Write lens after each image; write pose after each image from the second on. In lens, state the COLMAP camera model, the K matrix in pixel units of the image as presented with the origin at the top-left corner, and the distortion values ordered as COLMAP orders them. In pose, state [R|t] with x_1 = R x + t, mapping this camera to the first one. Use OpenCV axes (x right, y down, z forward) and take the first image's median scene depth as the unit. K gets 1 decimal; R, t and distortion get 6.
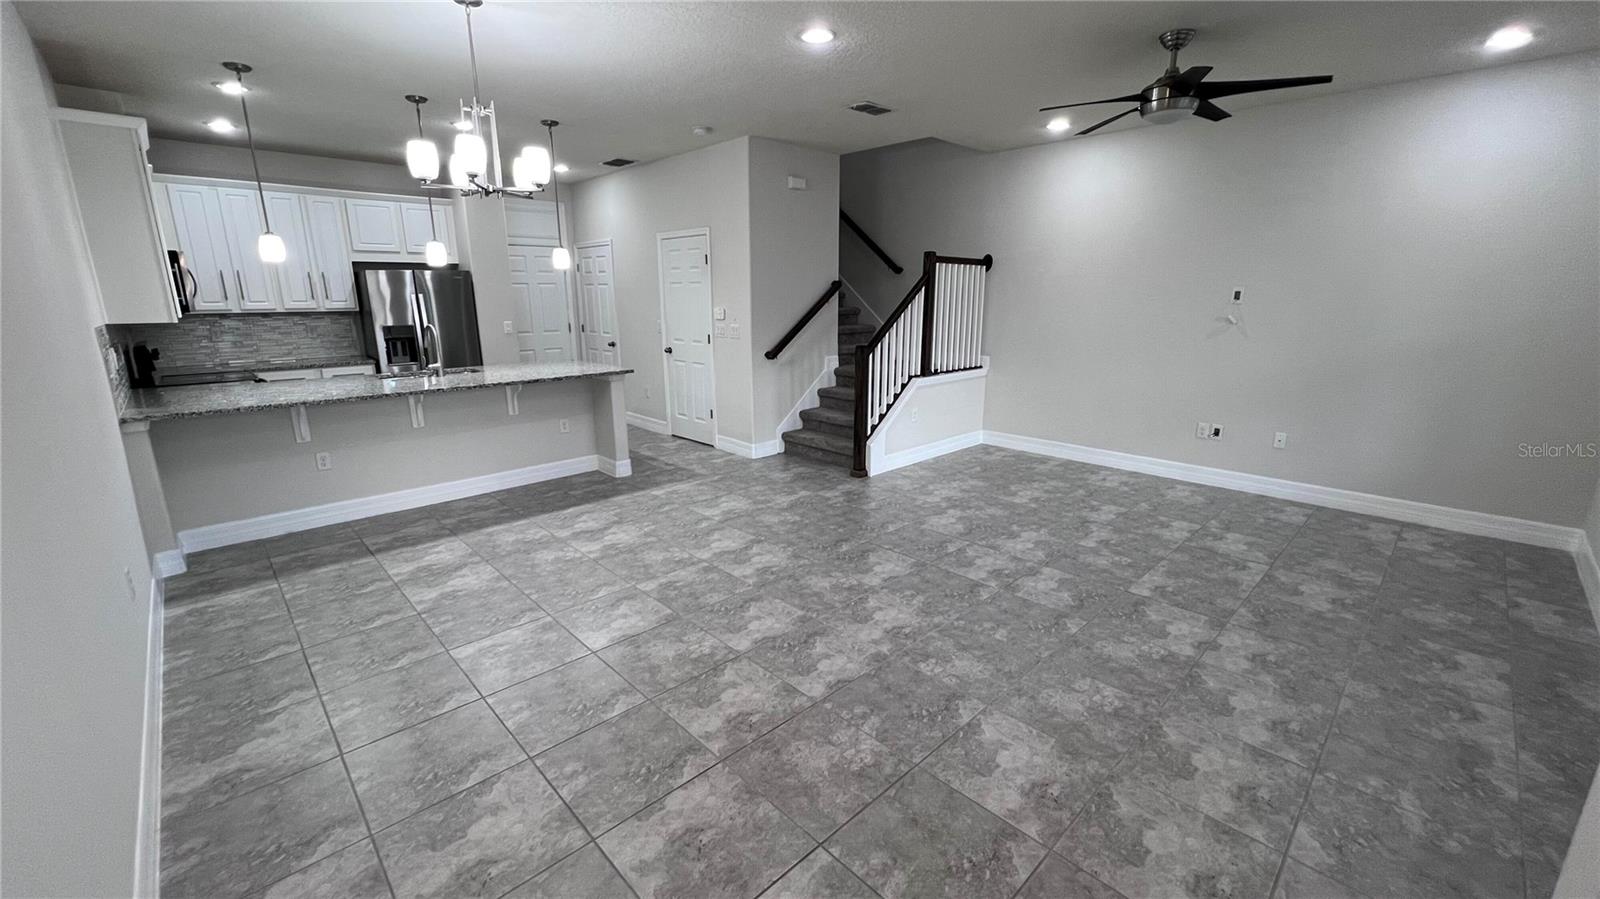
lens RADIAL K [[637.3, 0, 782.8], [0, 637.3, 449.0], [0, 0, 1]] dist [-0.001216, 0.000622]
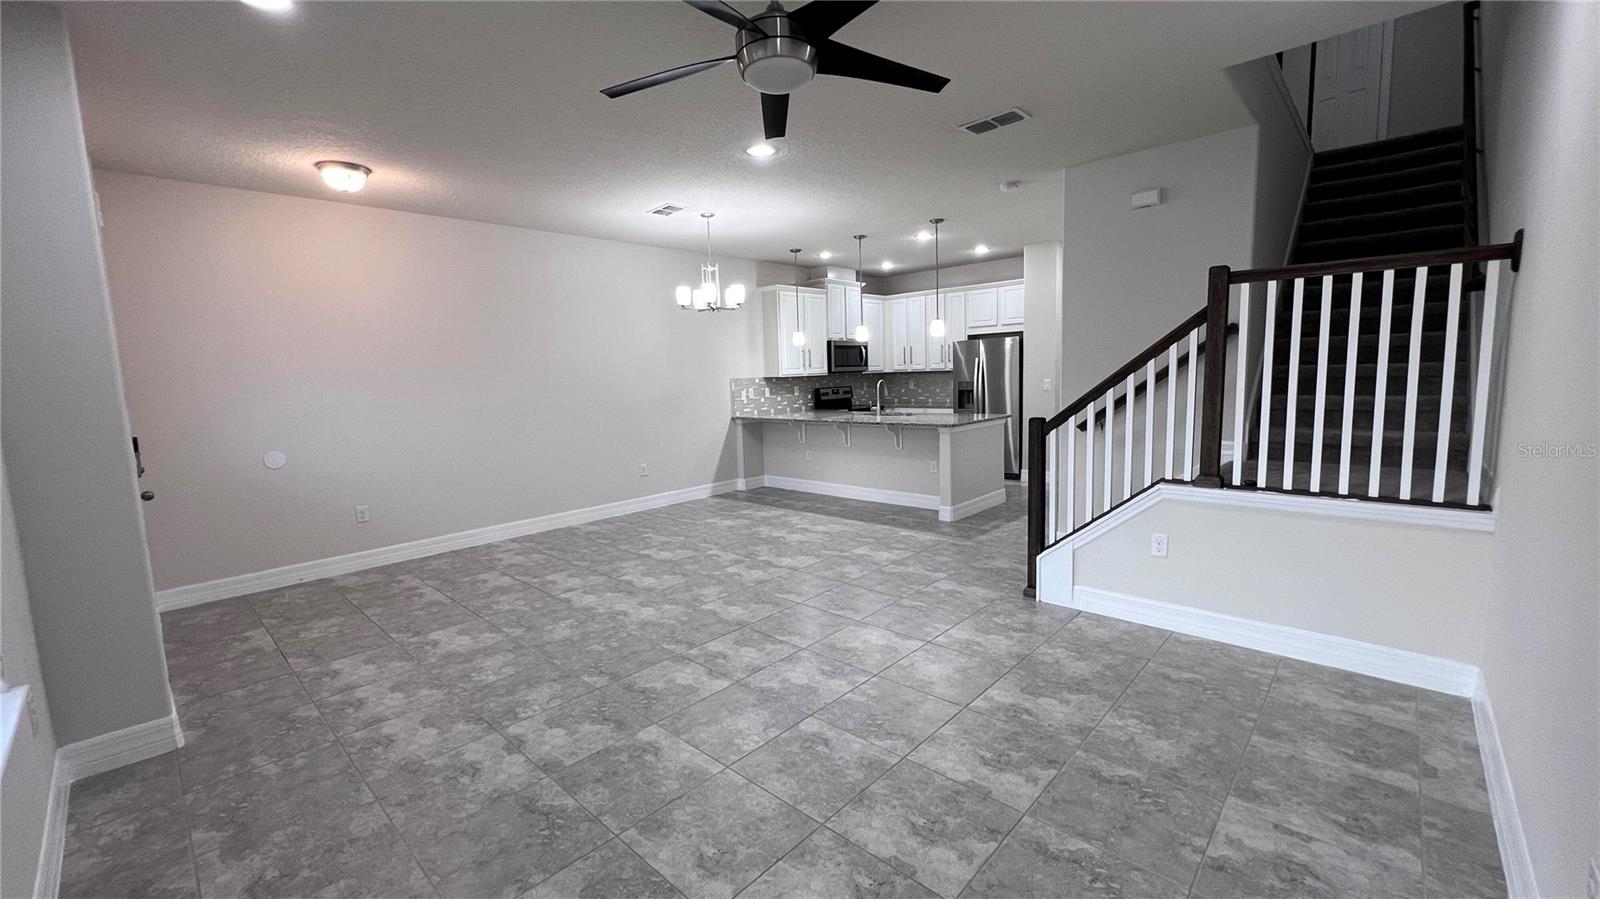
lens RADIAL K [[637.3, 0, 795.4], [0, 637.3, 439.1], [0, 0, 1]] dist [-0.001216, 0.000622]
pose [[0.064645, 0.106057, -0.992256, 1.248401], [-0.205502, 0.974439, 0.090764, -0.217867], [0.976519, 0.198043, 0.084788, 0.998671]]
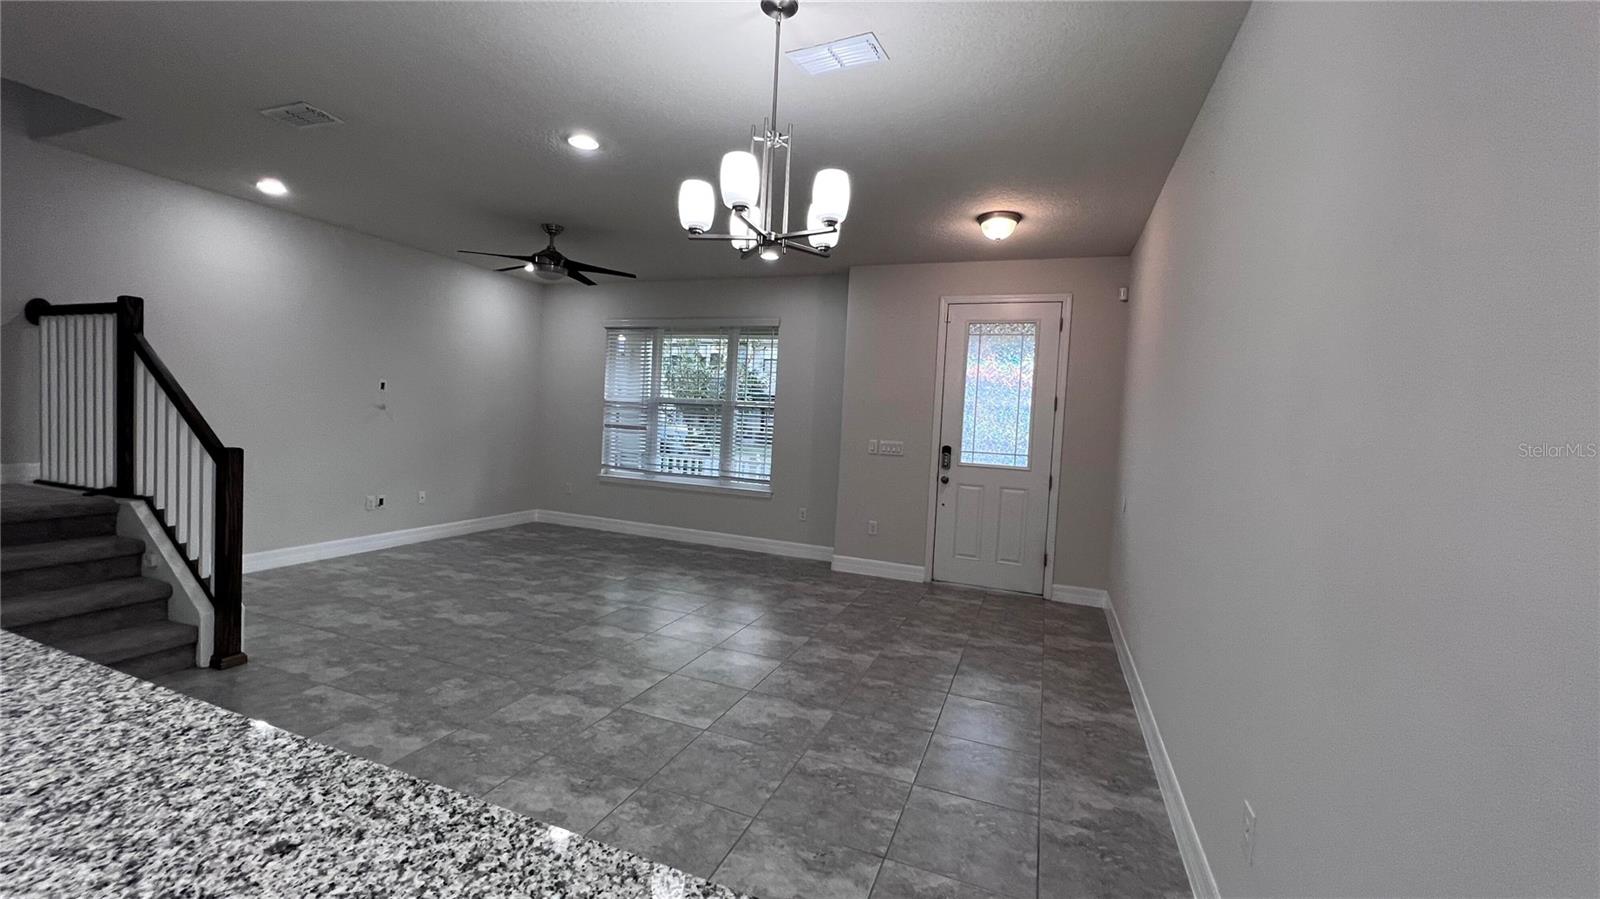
lens RADIAL K [[637.3, 0, 806.9], [0, 637.3, 448.8], [0, 0, 1]] dist [-0.001216, 0.000622]
pose [[-0.440538, -0.063302, 0.895499, -0.997541], [0.166509, 0.974441, 0.150796, -0.240667], [-0.882157, 0.215540, -0.418738, 1.139818]]
